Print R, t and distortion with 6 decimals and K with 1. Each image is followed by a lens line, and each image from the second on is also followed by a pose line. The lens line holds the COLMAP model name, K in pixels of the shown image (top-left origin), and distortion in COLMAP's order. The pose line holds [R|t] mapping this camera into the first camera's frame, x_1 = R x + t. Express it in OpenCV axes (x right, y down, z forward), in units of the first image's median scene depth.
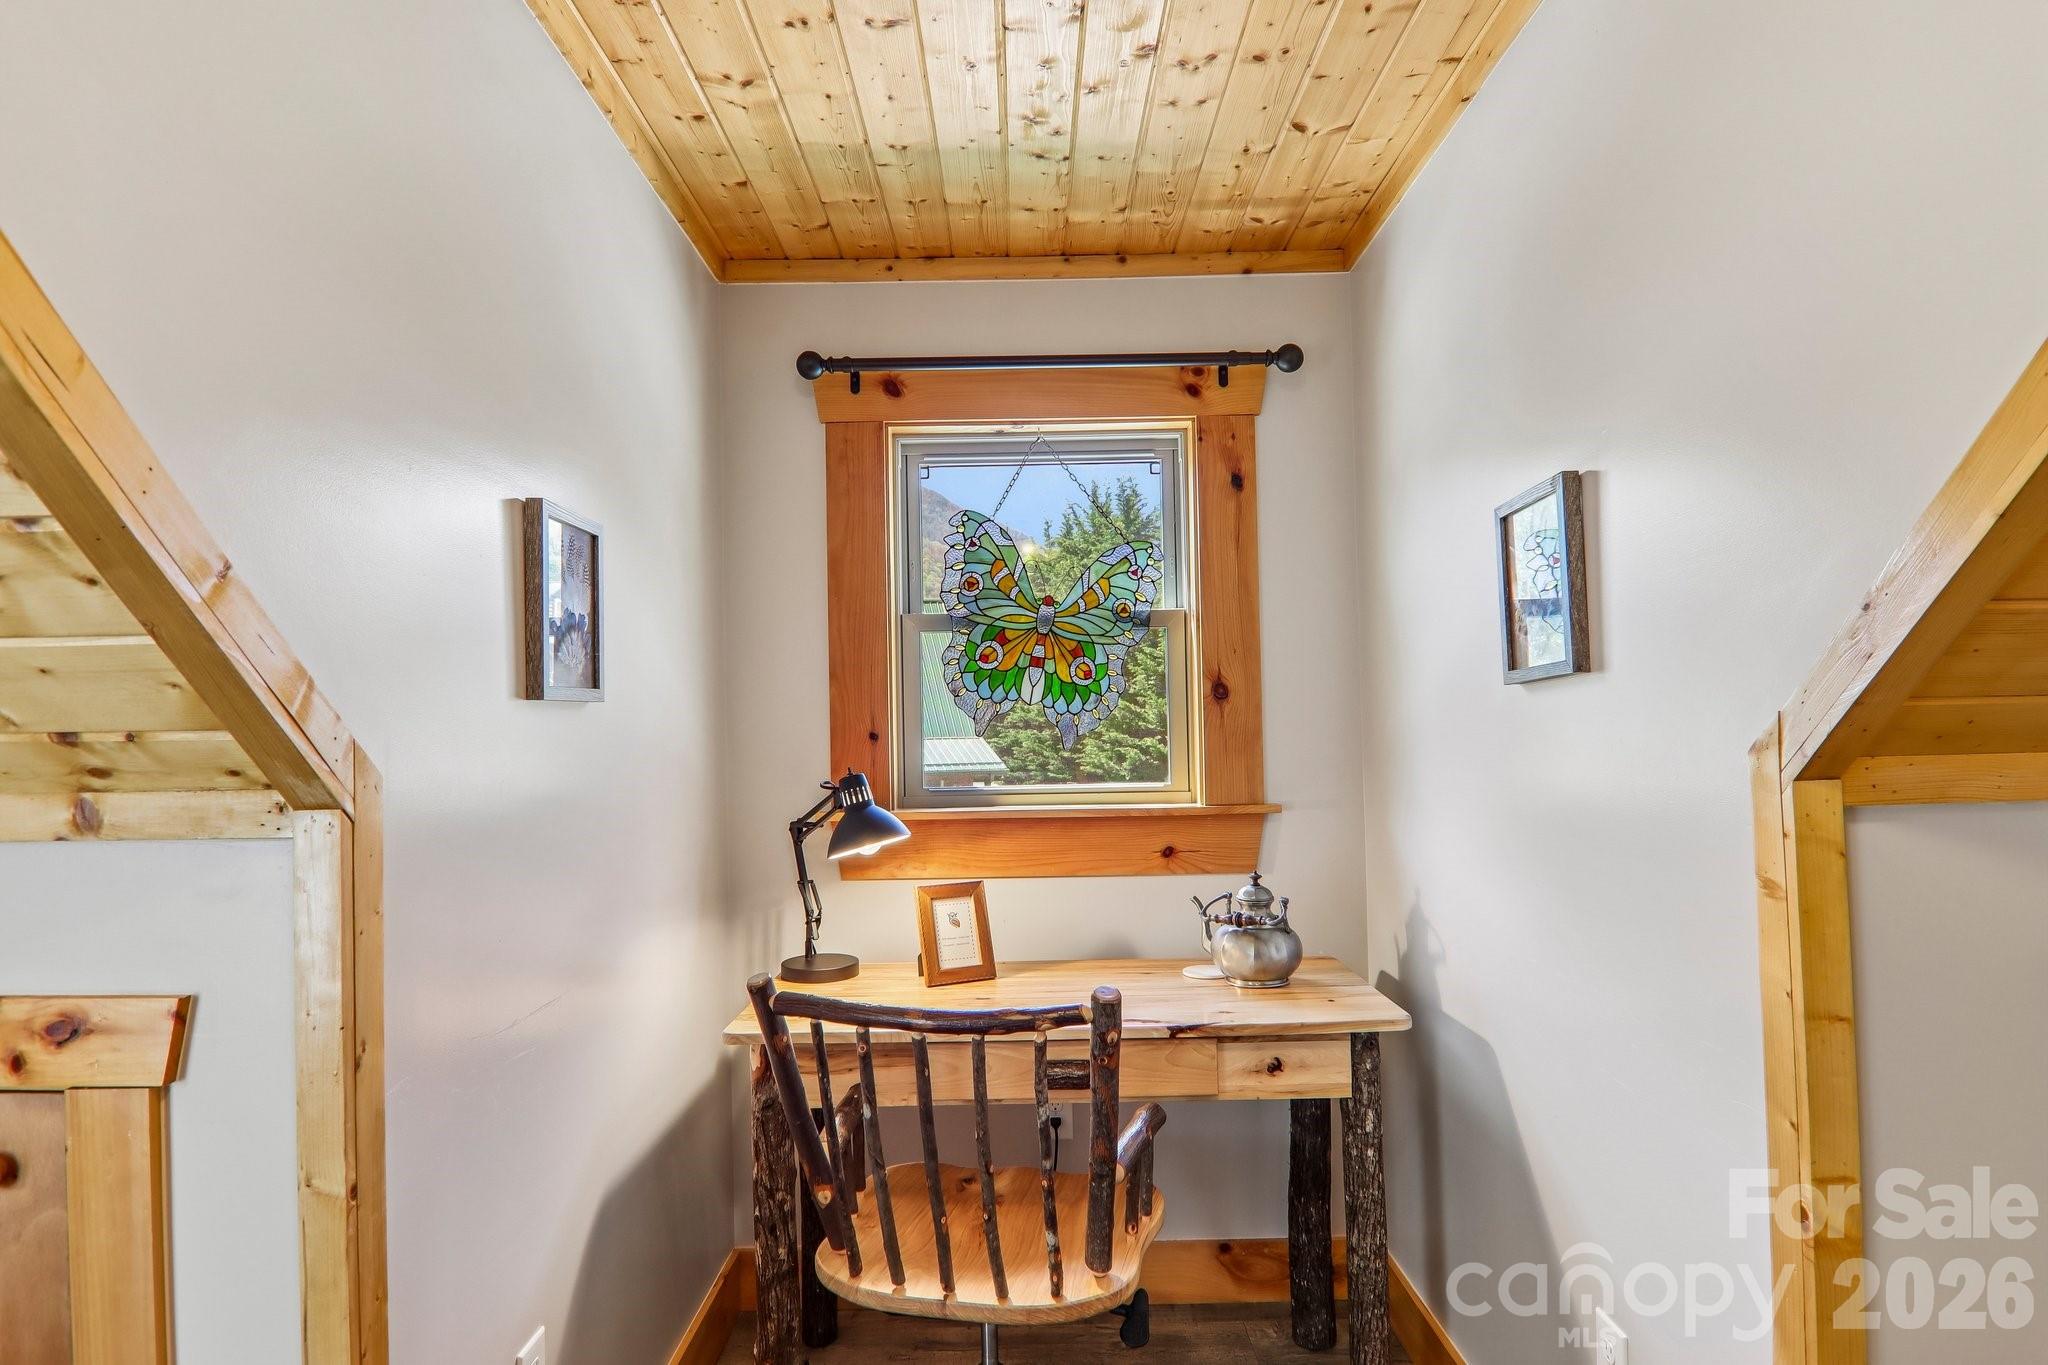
lens RADIAL K [[1146.8, 0, 1024.5], [0, 1146.8, 698.4], [0, 0, 1]] dist [0.006145, -0.020777]
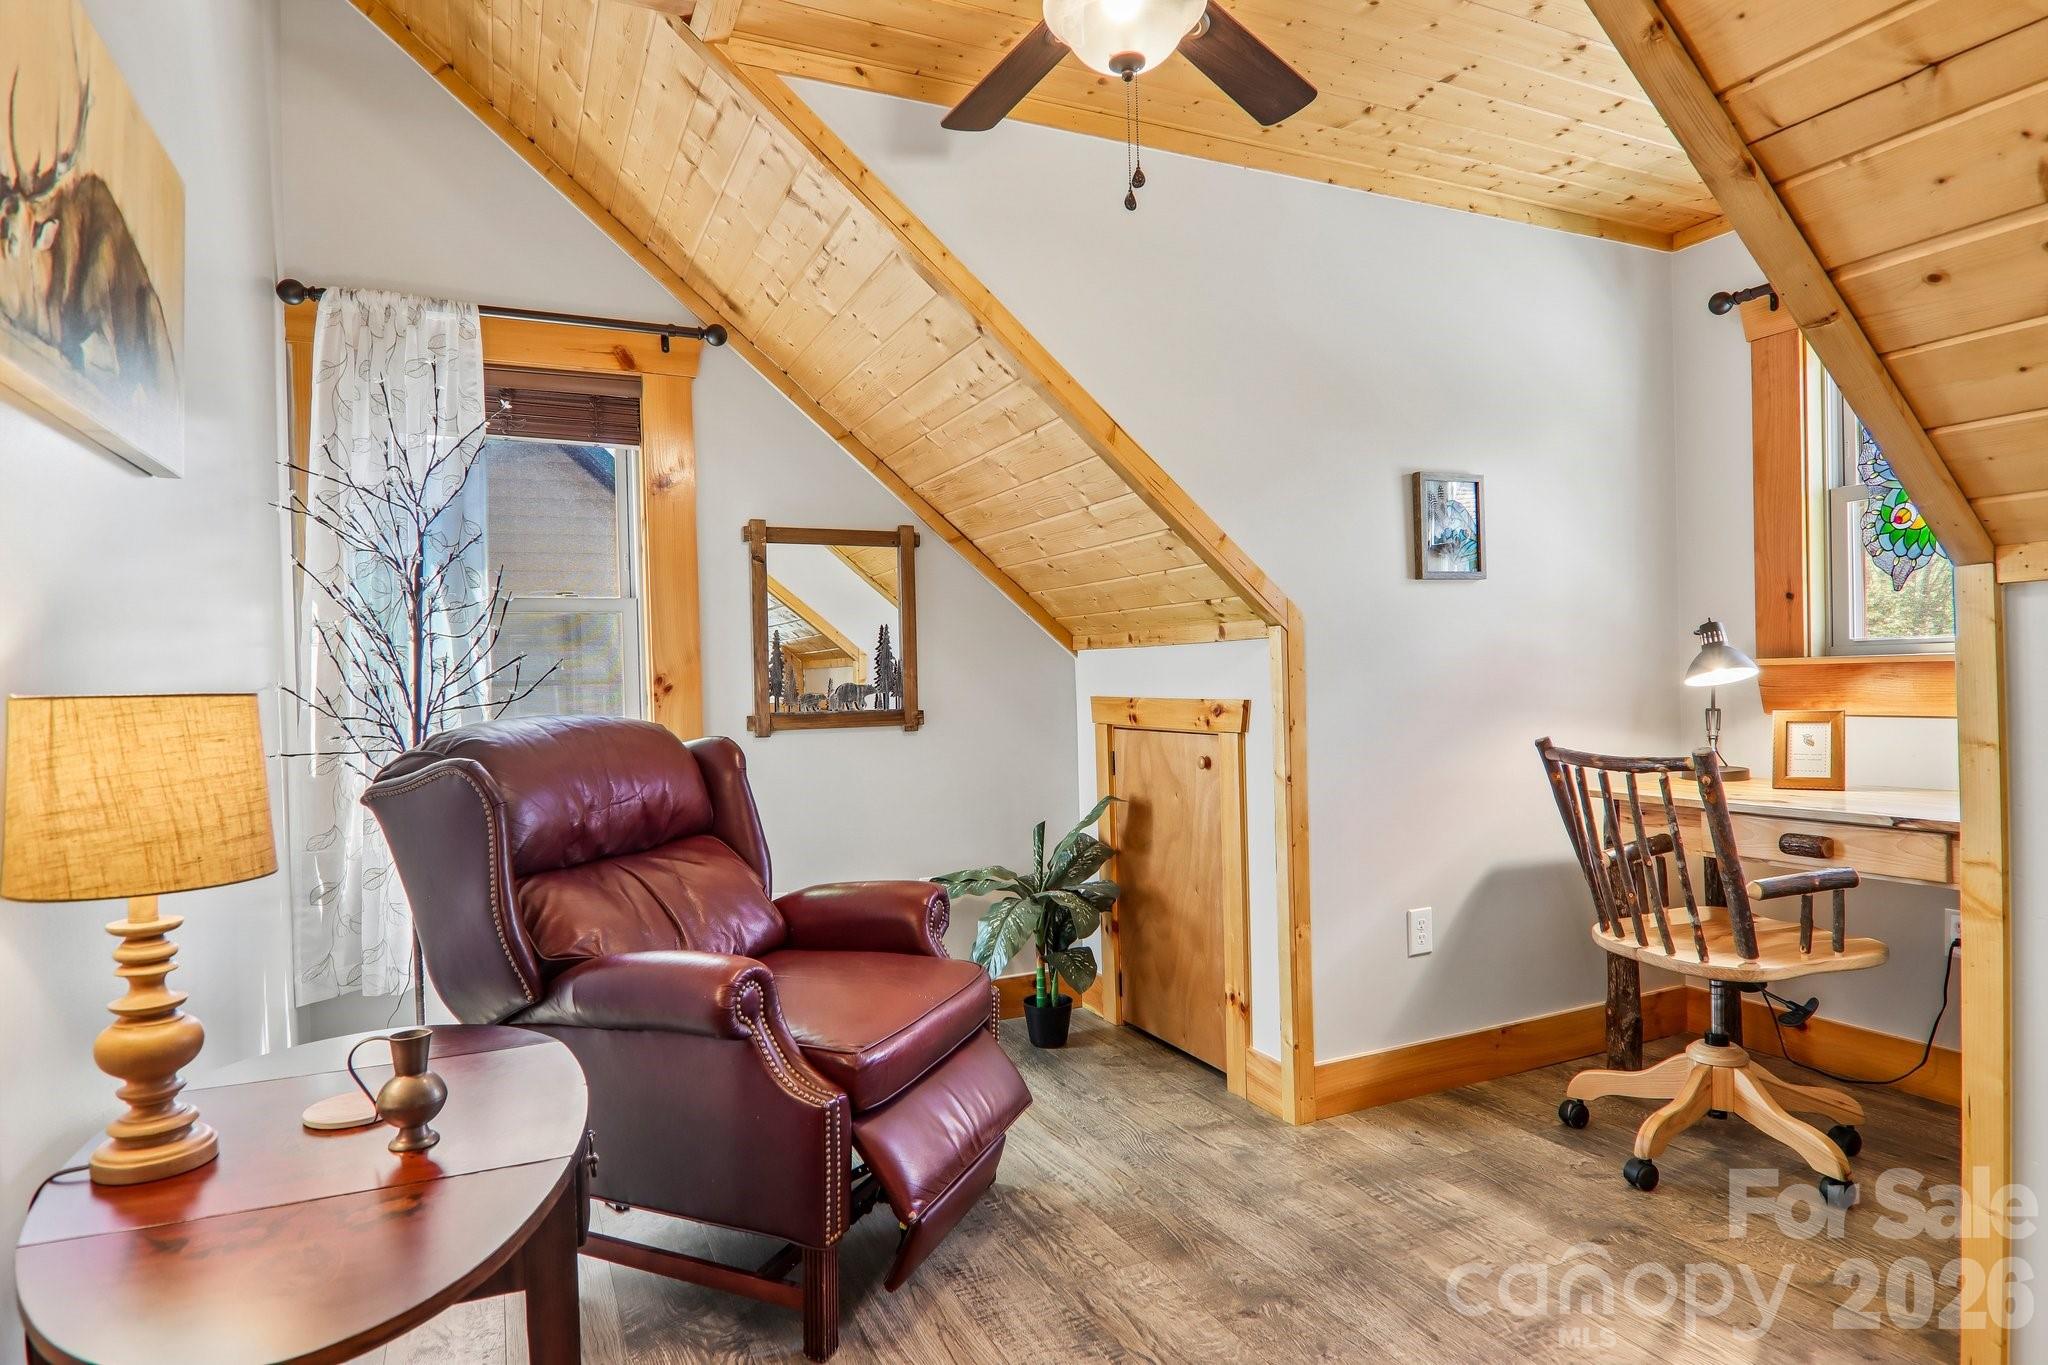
lens RADIAL K [[1146.8, 0, 1024.5], [0, 1146.8, 698.4], [0, 0, 1]] dist [0.006145, -0.020777]
pose [[0.432263, 0.029140, -0.901277, 0.816816], [0.044982, 0.997537, 0.053826, 0.054131], [0.900625, -0.063808, 0.429888, -0.339547]]
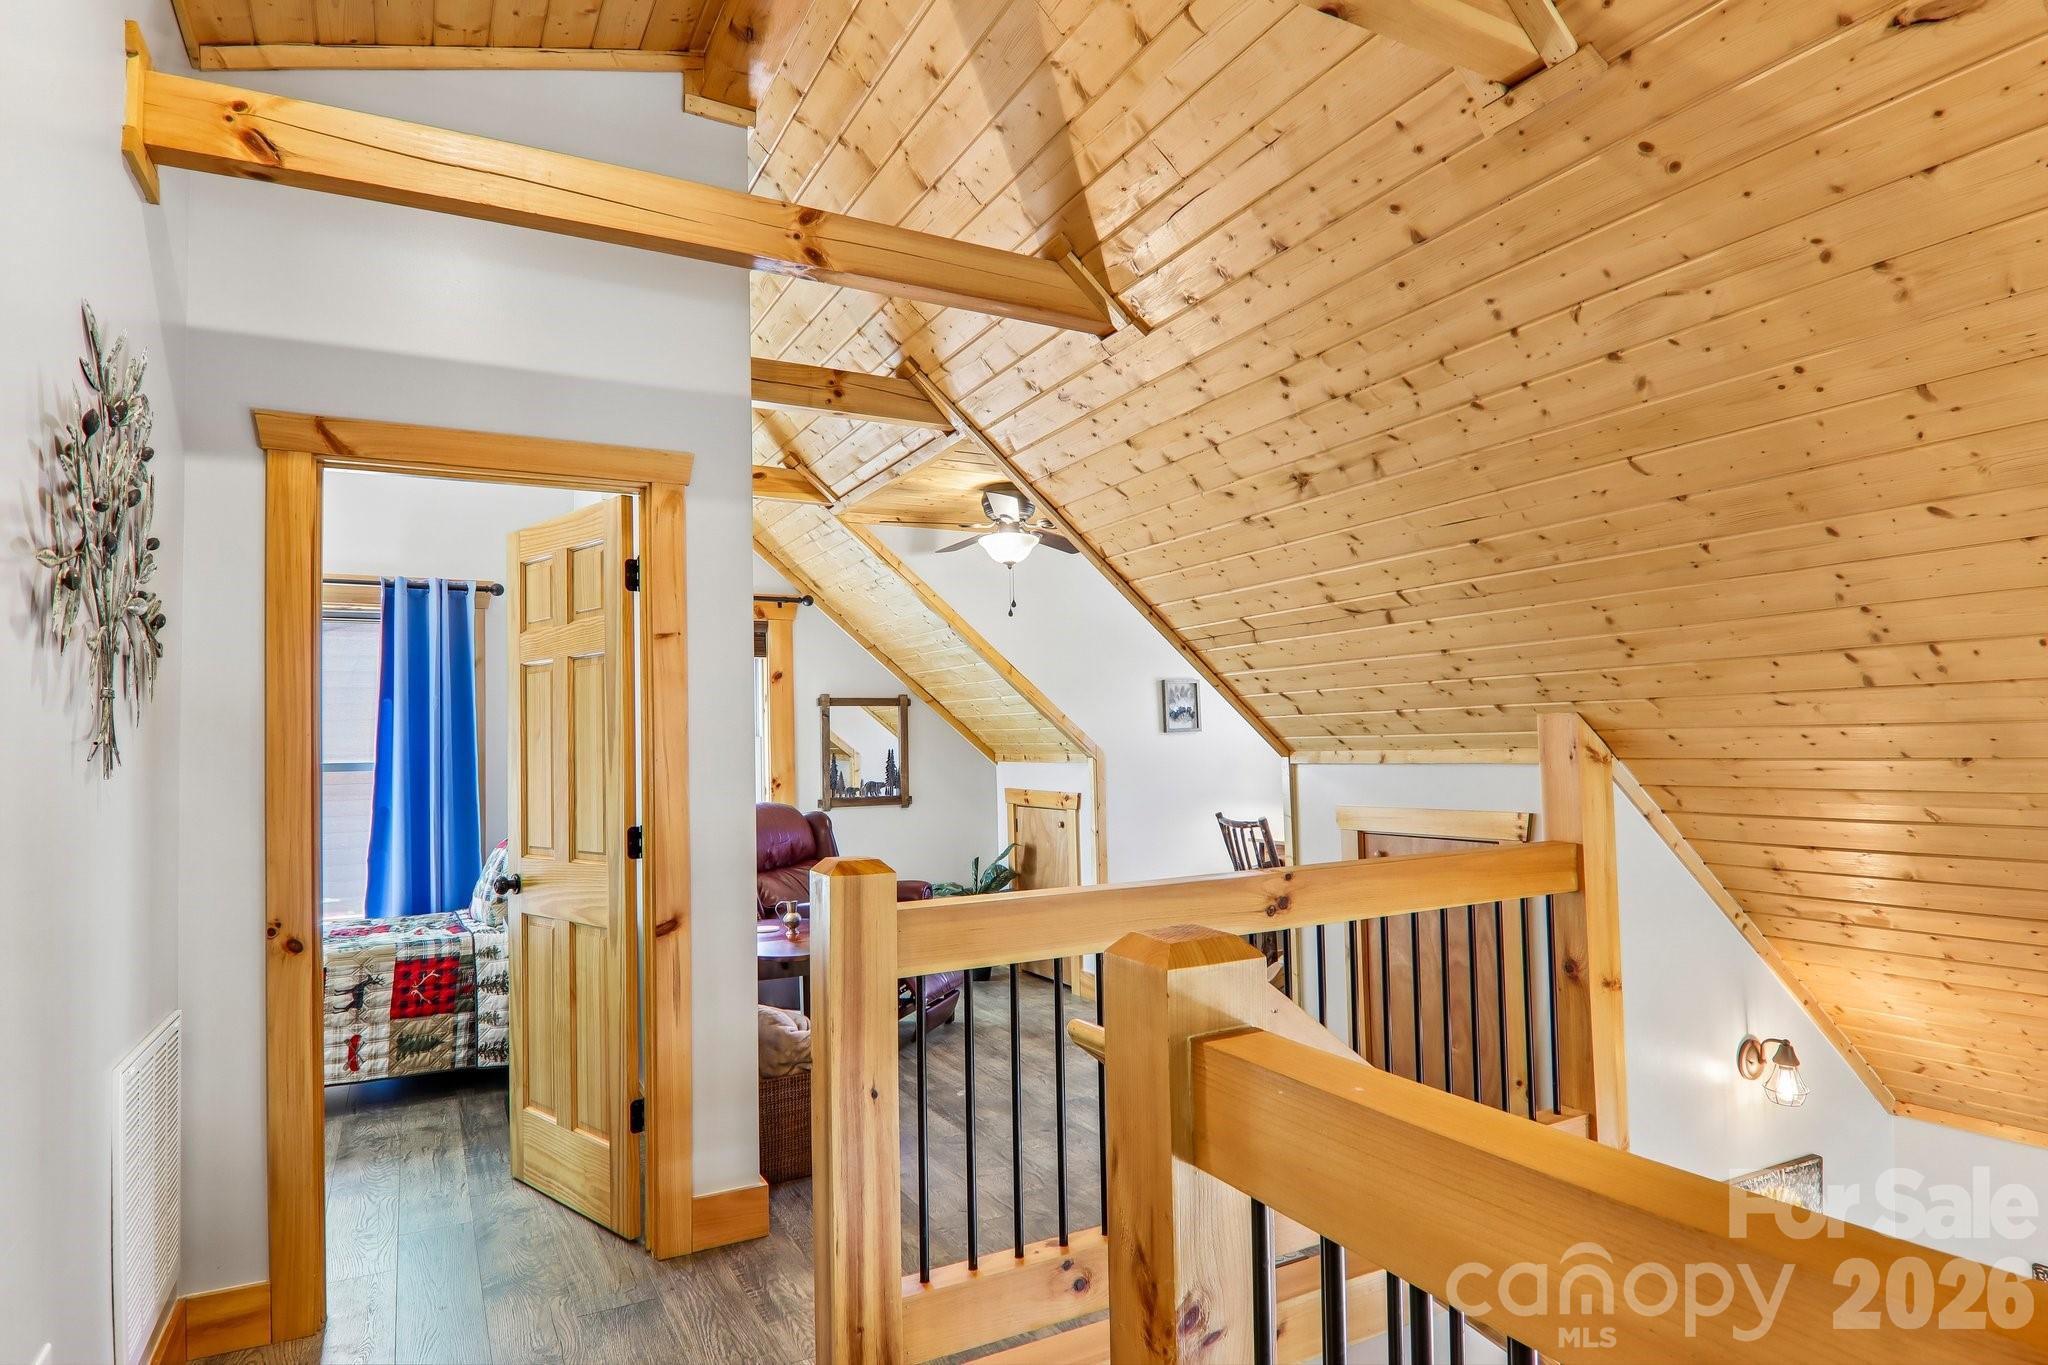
lens RADIAL K [[1146.8, 0, 1024.5], [0, 1146.8, 698.4], [0, 0, 1]] dist [0.006145, -0.020777]
pose [[0.481329, -0.020744, -0.876295, 2.173728], [0.040010, 0.999198, -0.001677, -0.099811], [0.875626, -0.034253, 0.481773, -1.005226]]
